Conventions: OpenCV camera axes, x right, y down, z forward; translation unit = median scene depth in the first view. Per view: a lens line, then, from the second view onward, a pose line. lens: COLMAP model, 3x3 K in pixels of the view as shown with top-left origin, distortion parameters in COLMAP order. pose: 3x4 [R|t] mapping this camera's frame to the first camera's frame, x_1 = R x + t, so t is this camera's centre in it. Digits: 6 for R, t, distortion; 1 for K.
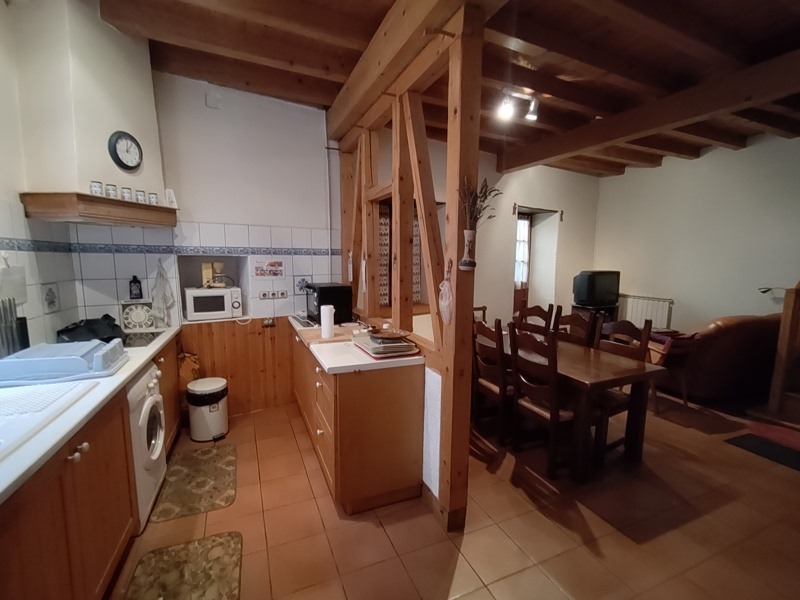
lens RADIAL K [[356.9, 0, 397.9], [0, 356.9, 303.5], [0, 0, 1]] dist [-0.001084, 0.005256]
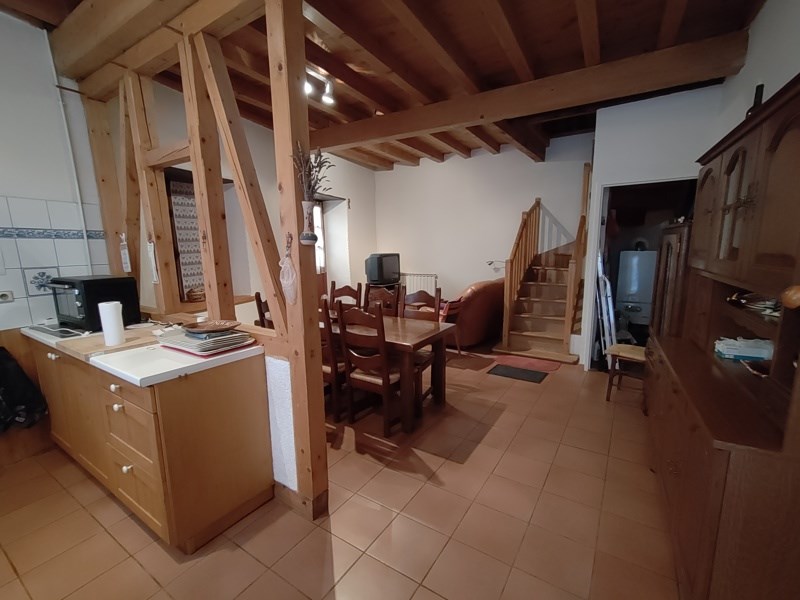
lens RADIAL K [[356.9, 0, 397.9], [0, 356.9, 303.5], [0, 0, 1]] dist [-0.001084, 0.005256]
pose [[0.842210, -0.106498, 0.528527, -0.069006], [0.088683, 0.994309, 0.059036, 0.014681], [-0.531807, -0.002849, 0.846861, 0.042223]]
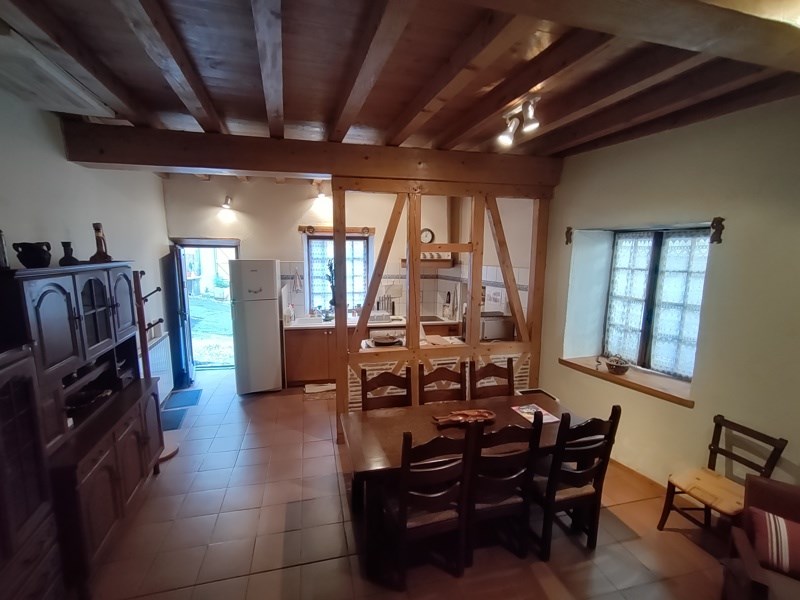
lens RADIAL K [[356.9, 0, 397.9], [0, 356.9, 303.5], [0, 0, 1]] dist [-0.001084, 0.005256]
pose [[-0.151585, 0.144399, -0.977840, 1.415612], [-0.130948, 0.977619, 0.164666, -0.339551], [0.979732, 0.153007, -0.129284, 1.112689]]
